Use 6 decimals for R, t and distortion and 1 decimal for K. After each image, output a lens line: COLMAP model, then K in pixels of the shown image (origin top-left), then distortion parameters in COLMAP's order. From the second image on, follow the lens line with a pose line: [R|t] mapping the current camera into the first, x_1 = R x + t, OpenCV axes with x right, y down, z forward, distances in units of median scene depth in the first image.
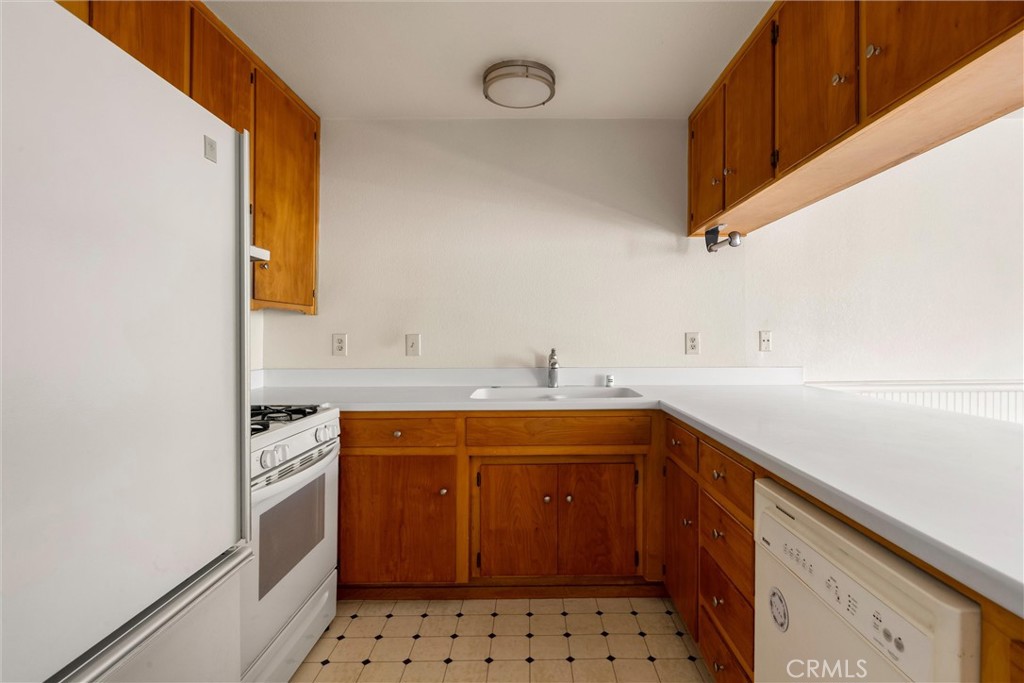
lens RADIAL K [[498.5, 0, 539.9], [0, 498.5, 345.2], [0, 0, 1]] dist [-0.004571, -0.000546]
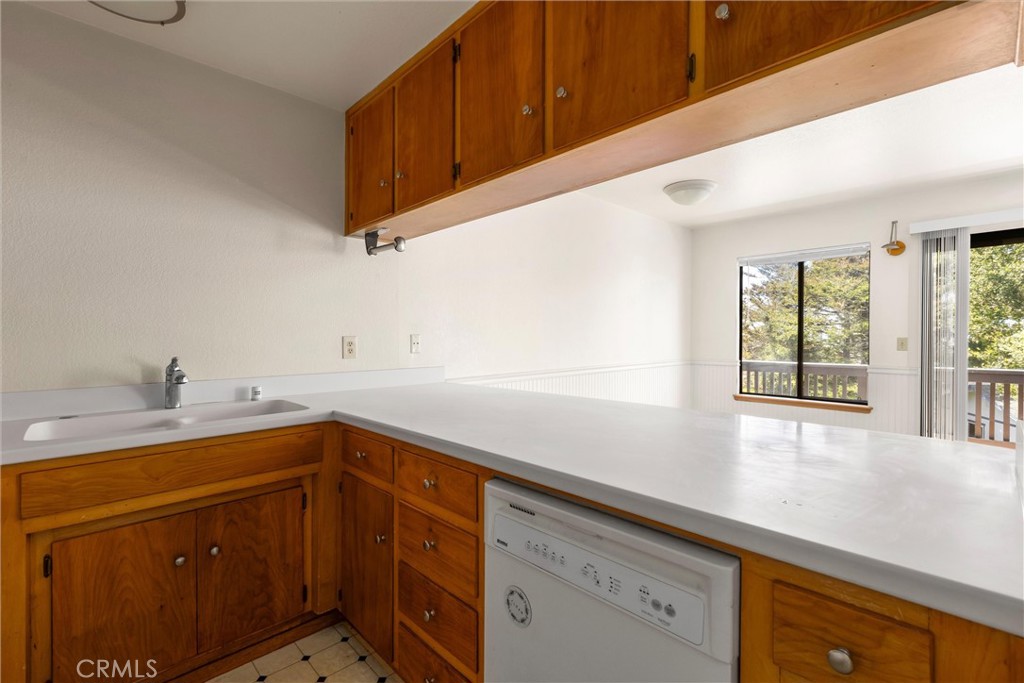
lens RADIAL K [[456.1, 0, 515.9], [0, 456.1, 345.7], [0, 0, 1]] dist [0.001950, -0.001245]
pose [[0.731815, -0.015909, 0.681318, -0.077176], [0.019838, 0.999801, 0.002038, -0.002565], [-0.681214, 0.012025, 0.731985, 0.159163]]
